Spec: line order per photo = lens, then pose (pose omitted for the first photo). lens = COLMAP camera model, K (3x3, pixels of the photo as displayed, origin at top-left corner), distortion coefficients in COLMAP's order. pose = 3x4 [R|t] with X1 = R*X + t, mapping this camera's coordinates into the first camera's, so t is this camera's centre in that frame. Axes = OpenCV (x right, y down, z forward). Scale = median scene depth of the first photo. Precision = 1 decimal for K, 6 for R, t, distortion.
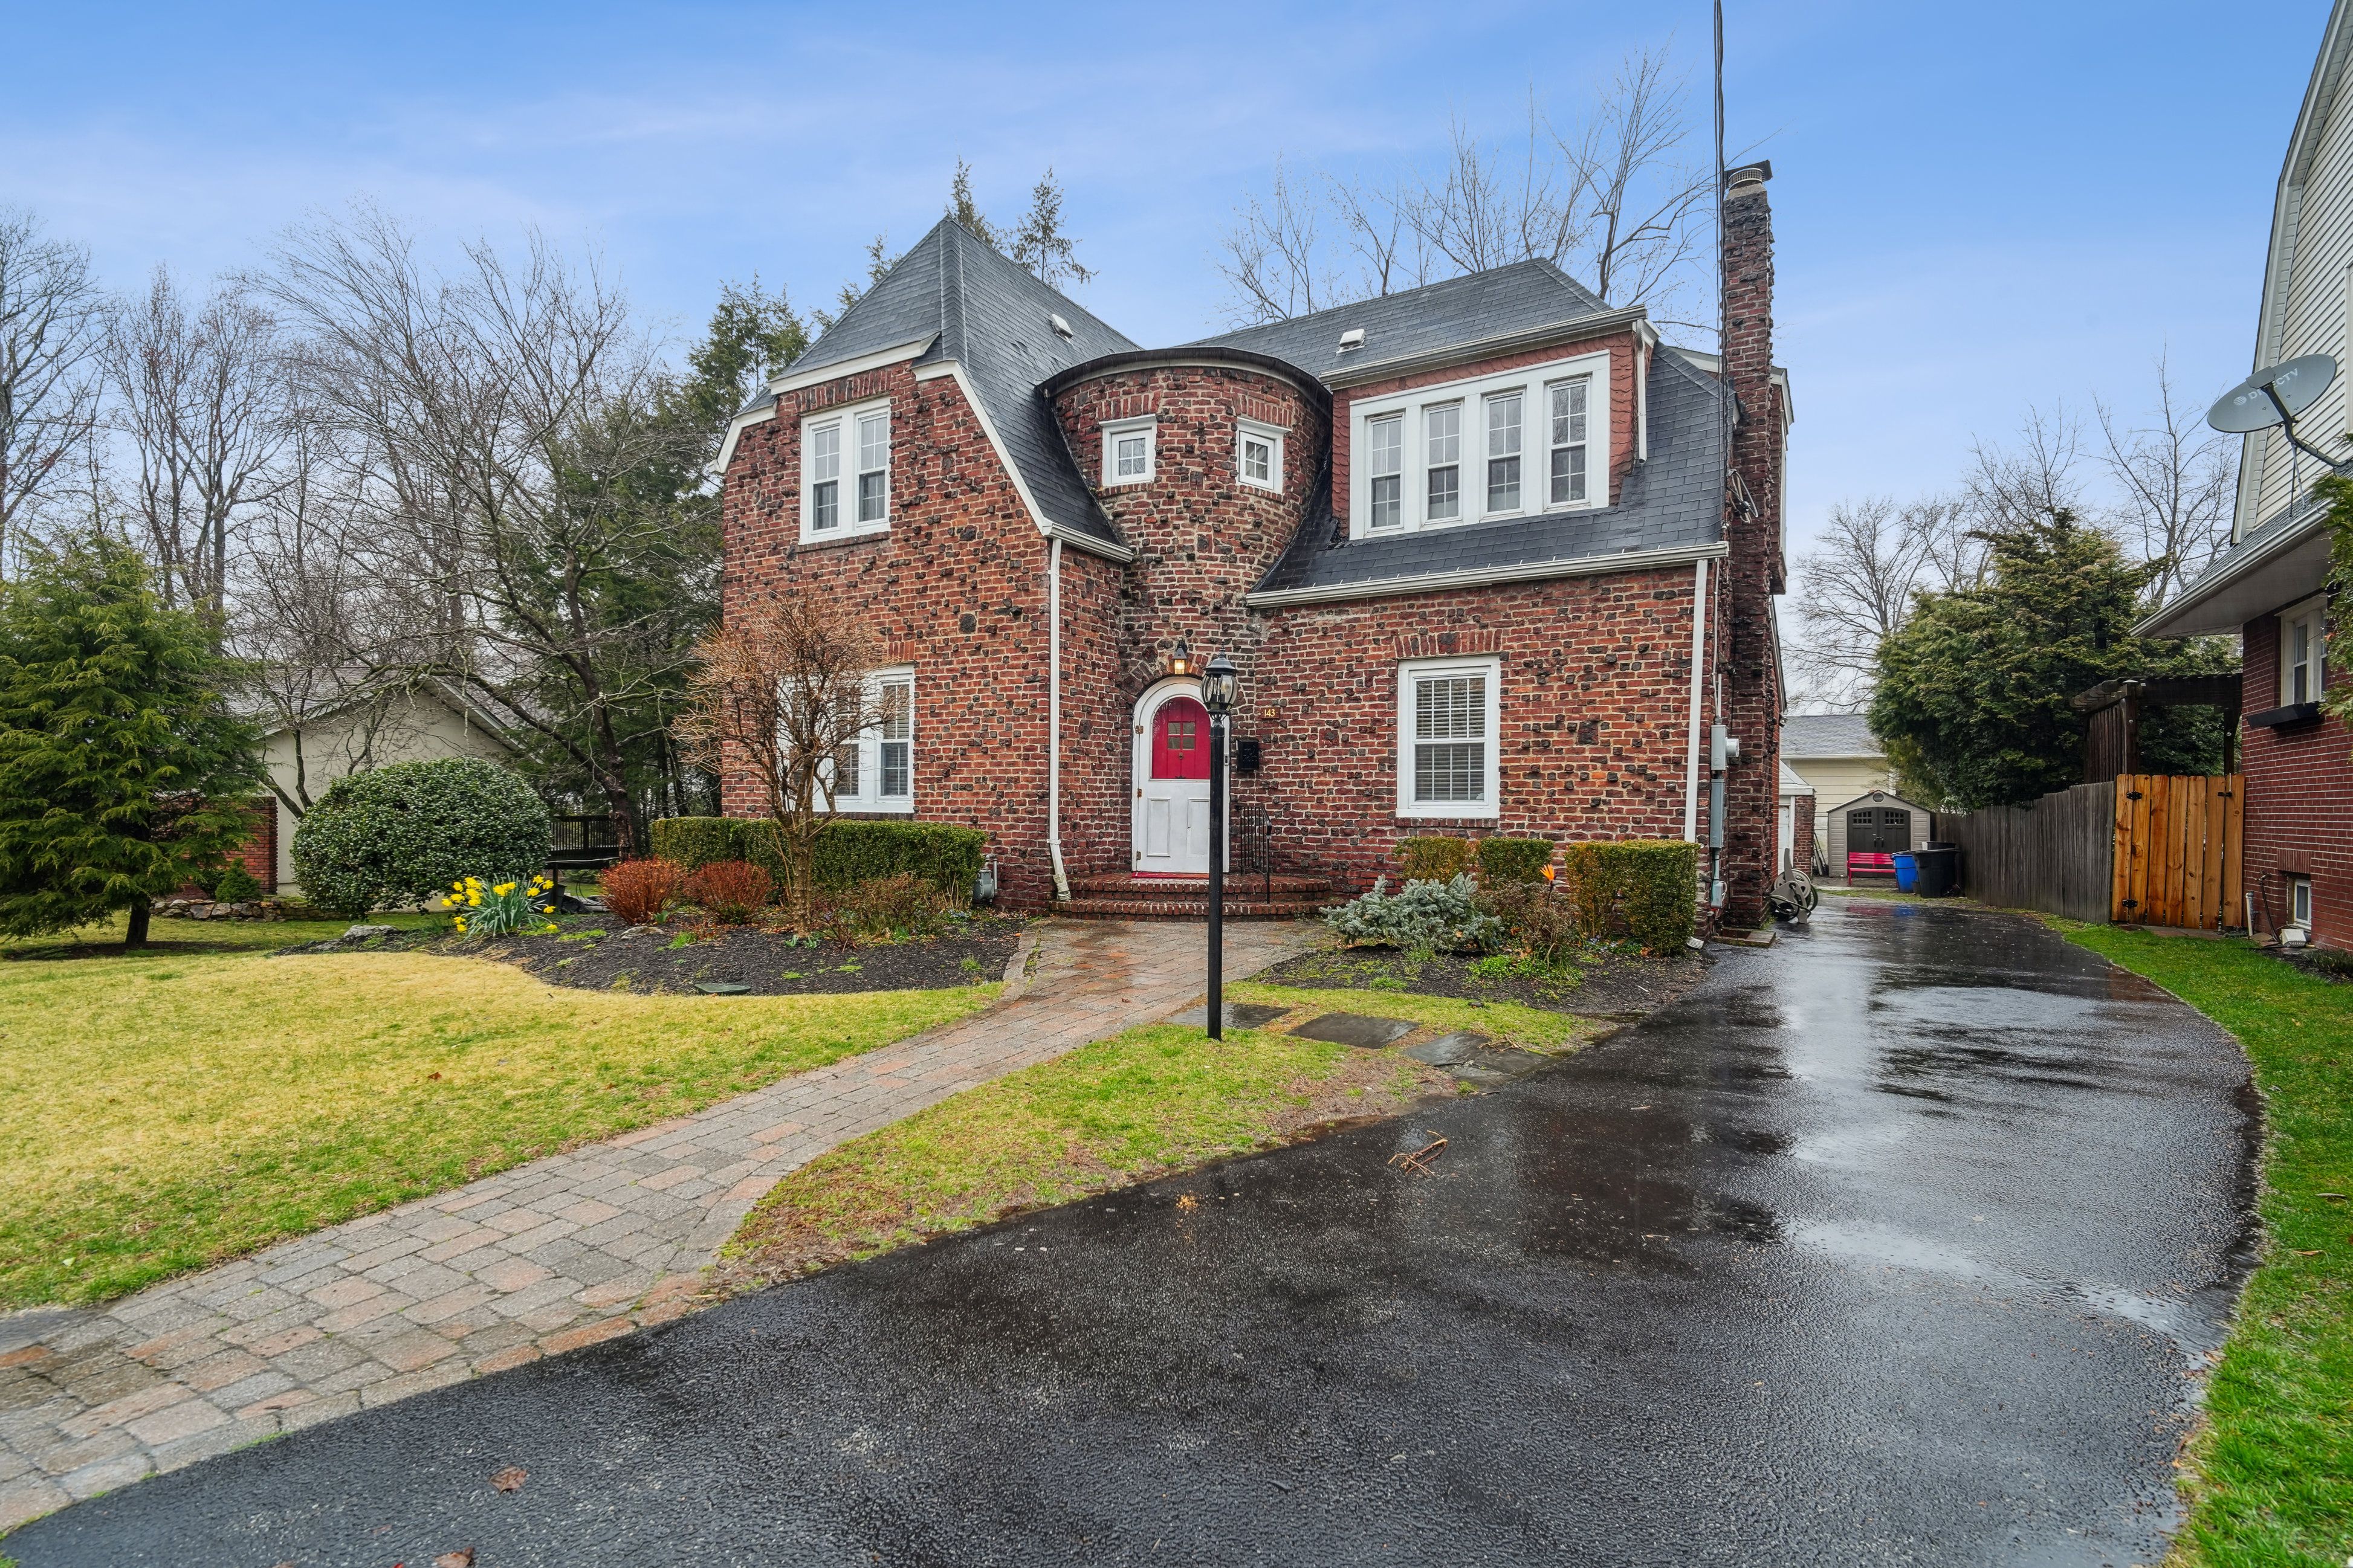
lens RADIAL K [[1115.8, 0, 1186.7], [0, 1115.8, 773.2], [0, 0, 1]] dist [0.000065, -0.001076]
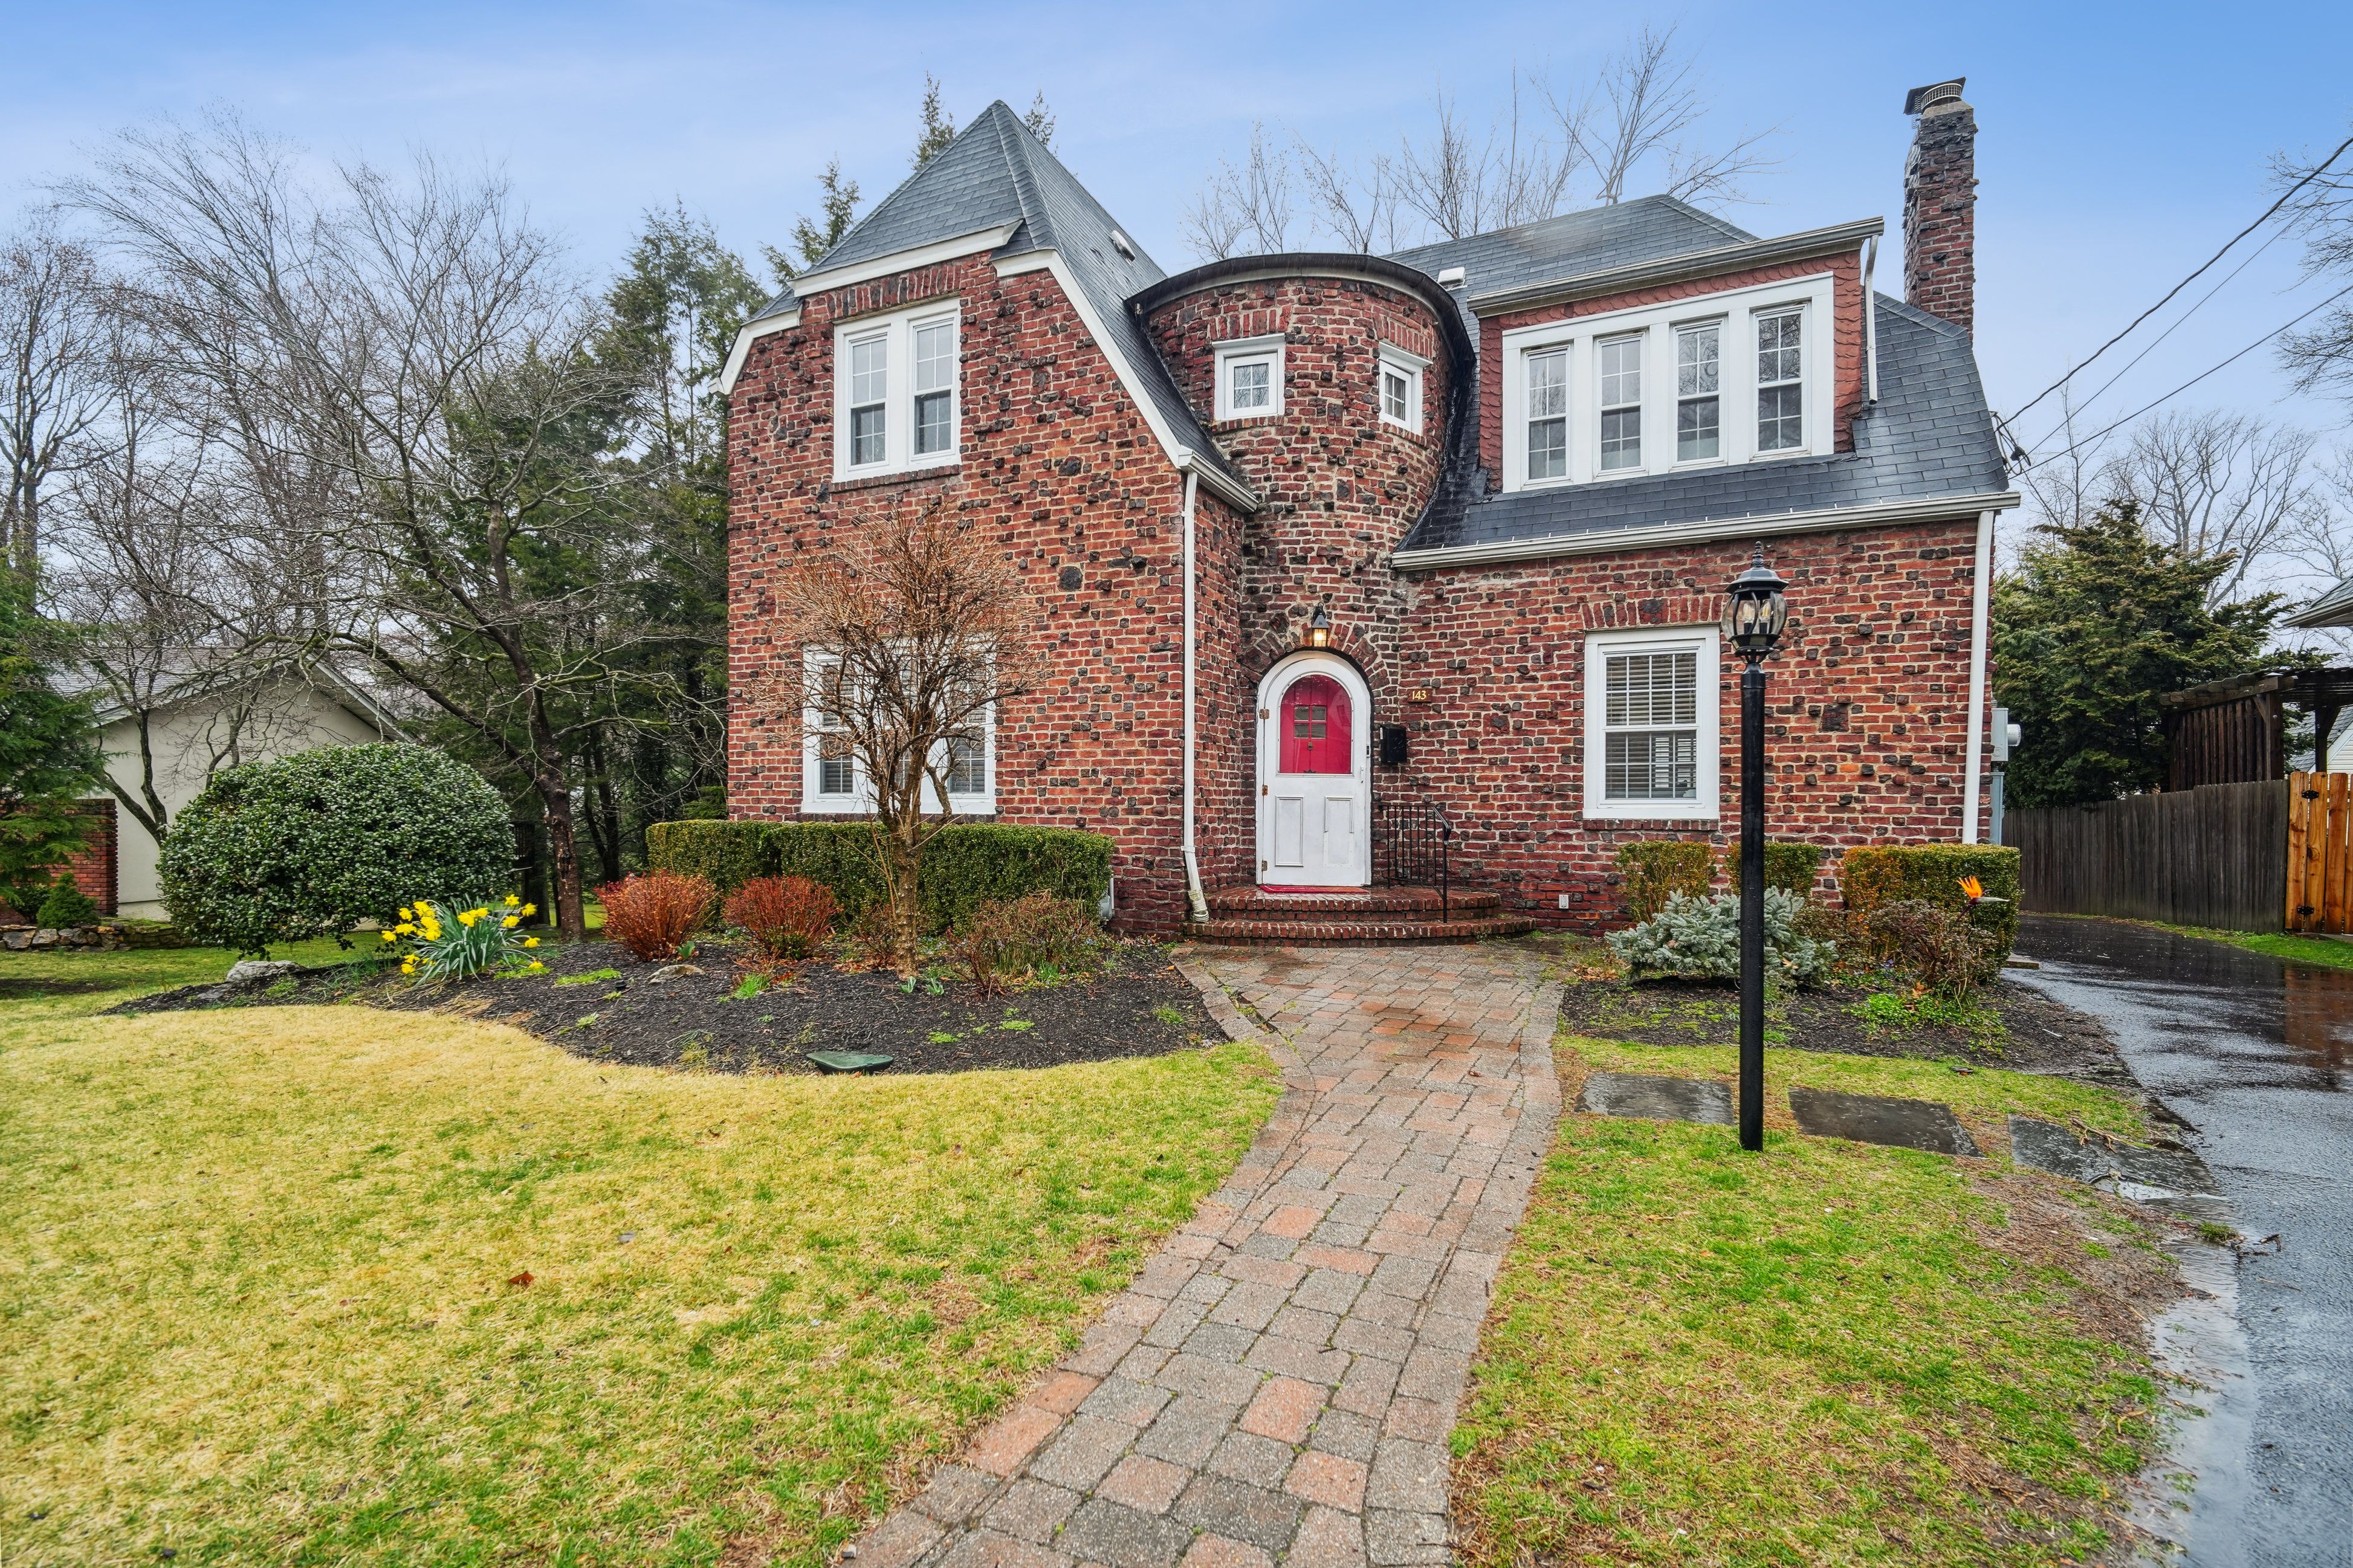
lens RADIAL K [[1081.6, 0, 1173.1], [0, 1081.6, 793.1], [0, 0, 1]] dist [-0.002175, 0.000212]
pose [[0.994960, 0.000777, 0.100269, -0.199914], [-0.001858, 0.999941, 0.010679, 0.011966], [-0.100255, -0.010811, 0.994903, 0.215232]]
